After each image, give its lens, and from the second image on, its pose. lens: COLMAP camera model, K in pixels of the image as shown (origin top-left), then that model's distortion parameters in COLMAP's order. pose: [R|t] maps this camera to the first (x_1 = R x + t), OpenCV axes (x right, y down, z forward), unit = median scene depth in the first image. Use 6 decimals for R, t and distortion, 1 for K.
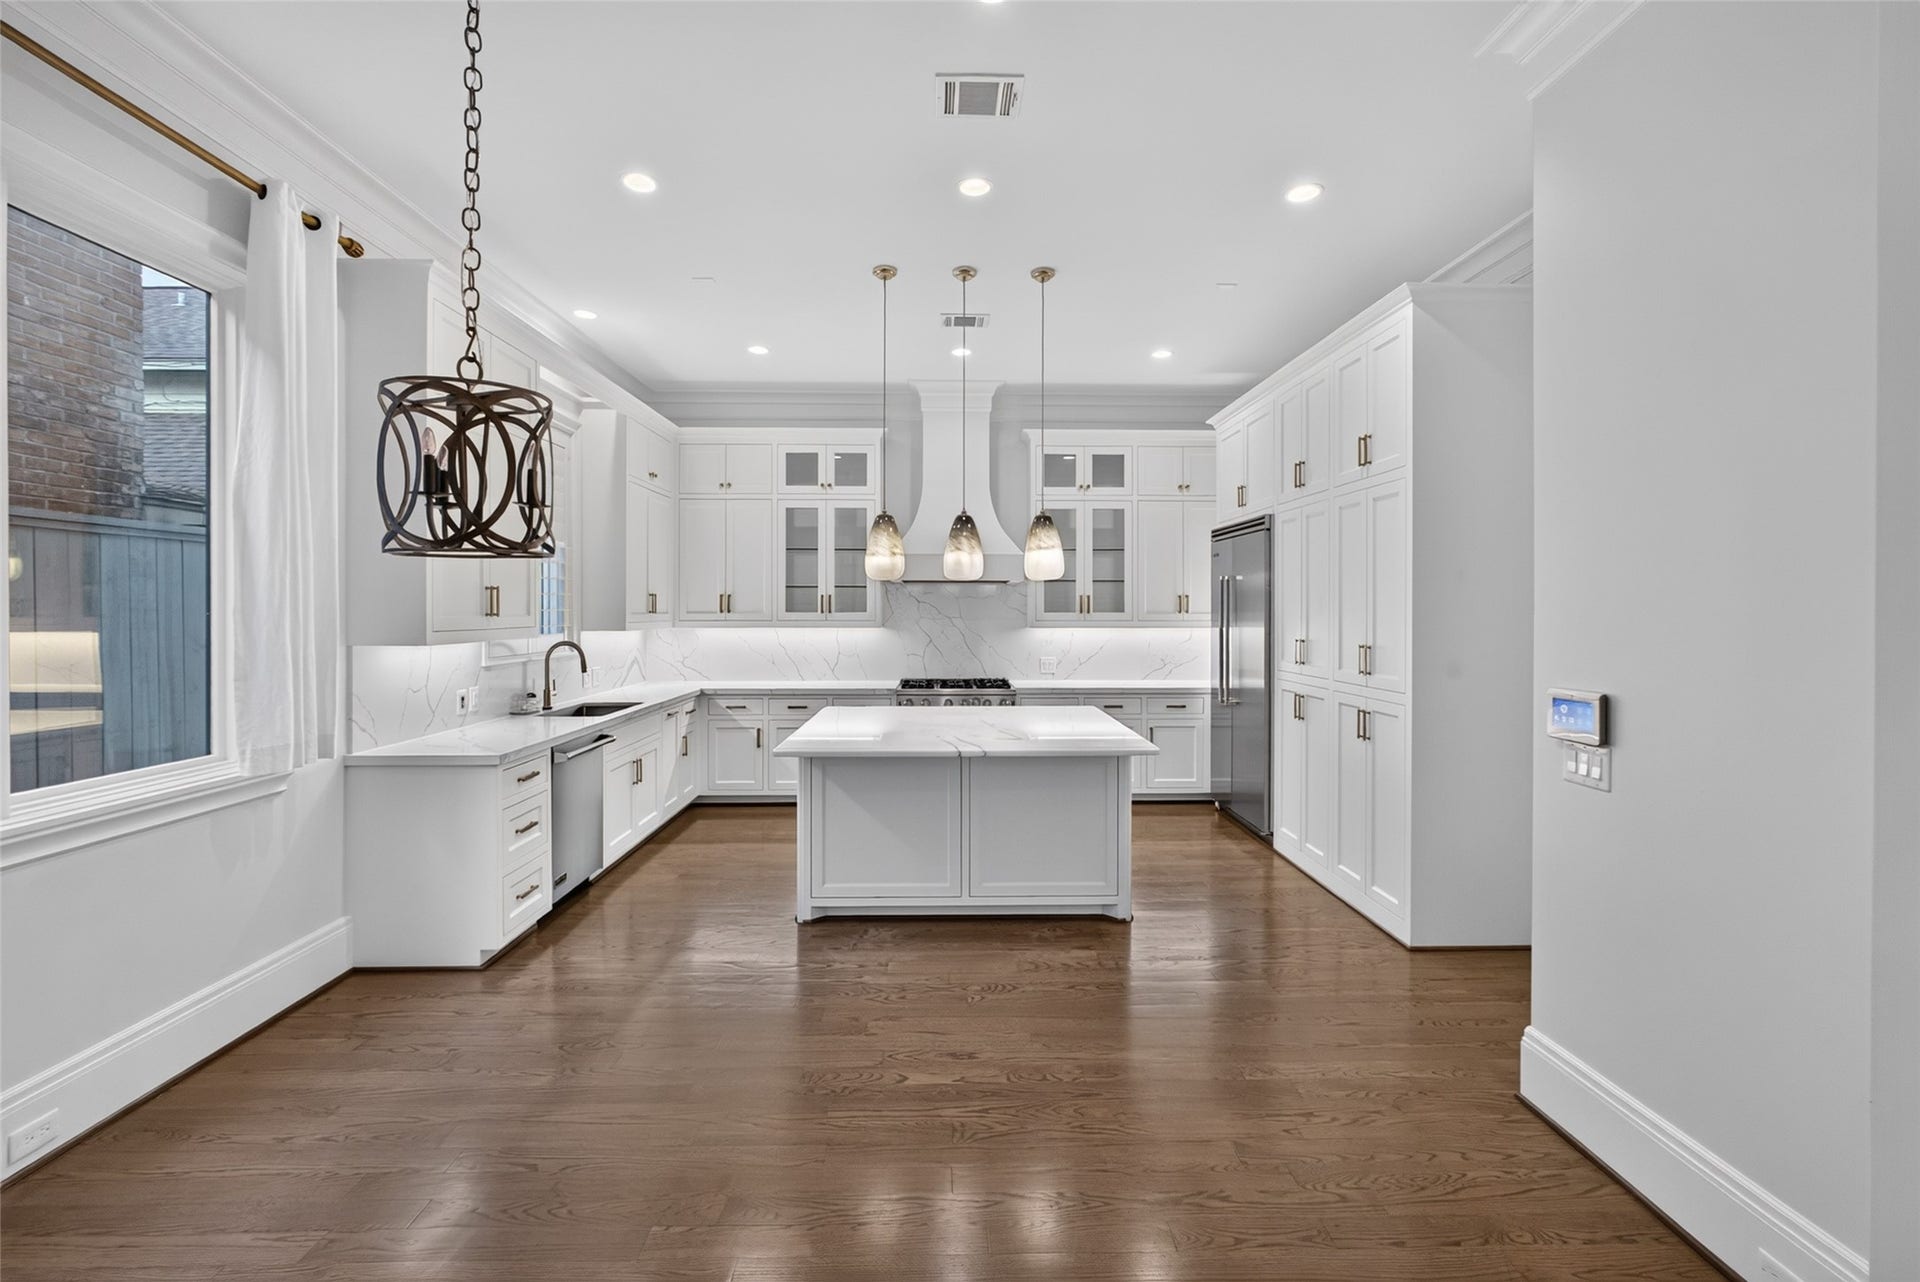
lens RADIAL K [[820.1, 0, 958.0], [0, 820.1, 622.0], [0, 0, 1]] dist [-0.010158, 0.003901]
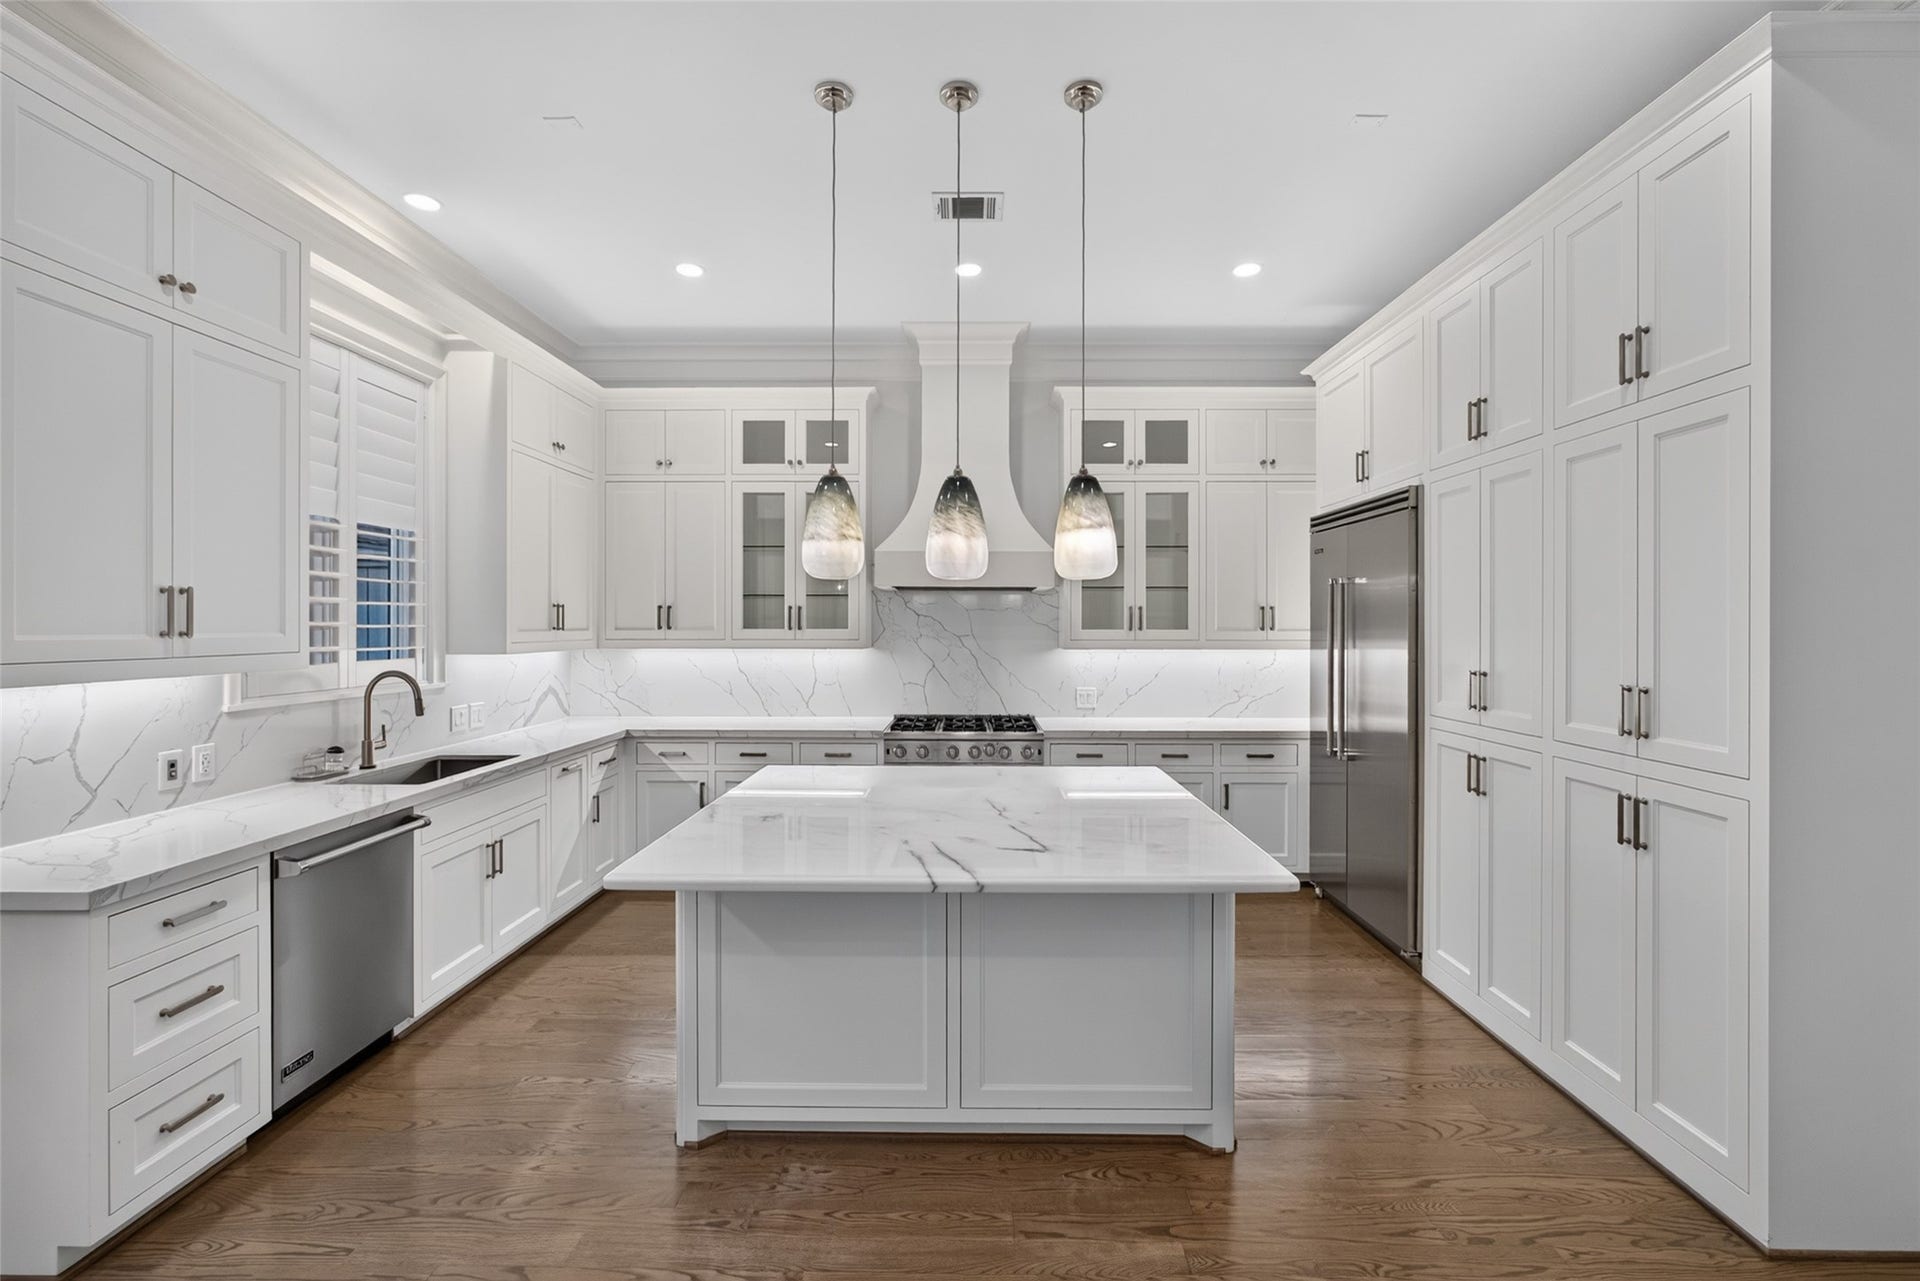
lens RADIAL K [[820.1, 0, 958.0], [0, 820.1, 621.5], [0, 0, 1]] dist [-0.010158, 0.003901]
pose [[0.999210, 0.000502, -0.039743, 0.024093], [-0.001253, 0.999821, -0.018874, -0.004882], [0.039726, 0.018909, 0.999032, 0.273961]]
